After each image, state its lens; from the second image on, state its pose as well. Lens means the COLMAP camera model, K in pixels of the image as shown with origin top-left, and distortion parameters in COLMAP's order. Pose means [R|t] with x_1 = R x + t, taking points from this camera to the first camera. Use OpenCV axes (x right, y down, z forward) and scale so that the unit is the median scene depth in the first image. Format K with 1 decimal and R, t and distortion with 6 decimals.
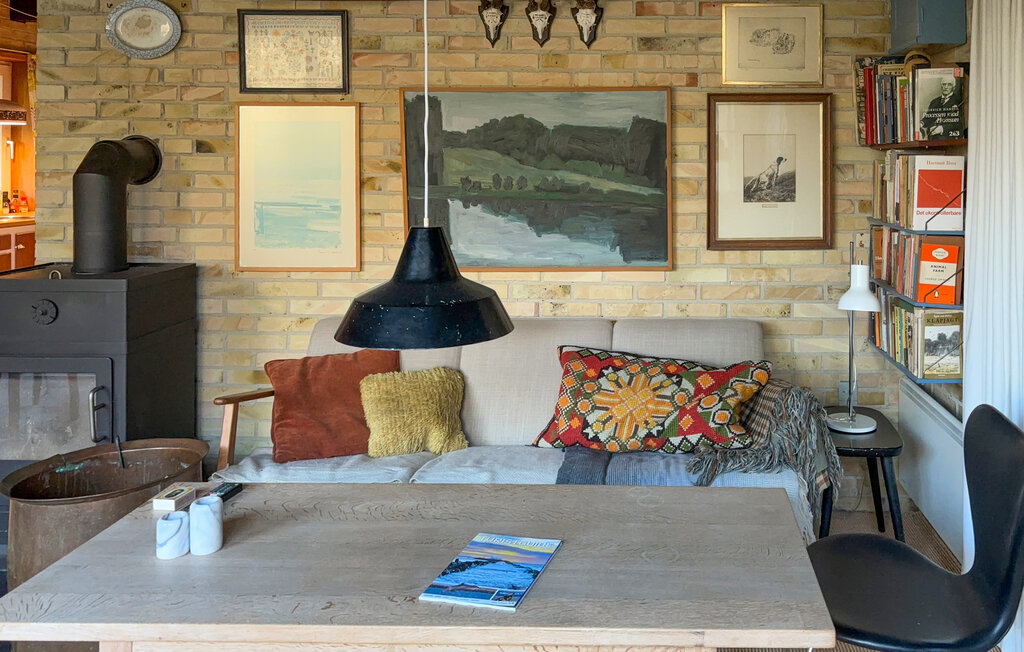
lens RADIAL K [[805.7, 0, 514.0], [0, 805.7, 373.9], [0, 0, 1]] dist [0.007142, 0.006905]
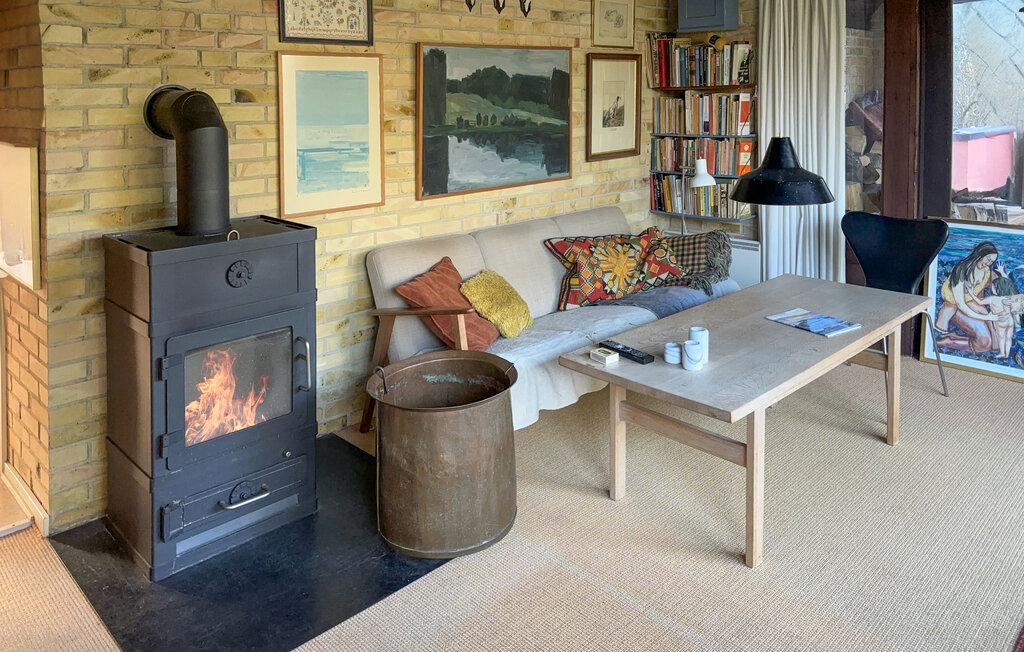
lens RADIAL K [[785.3, 0, 510.3], [0, 785.3, 372.4], [0, 0, 1]] dist [0.005257, -0.010316]
pose [[0.677137, -0.259194, 0.688698, -0.939694], [0.210372, 0.965037, 0.156356, -0.037184], [-0.705145, 0.039008, 0.707989, 0.103142]]
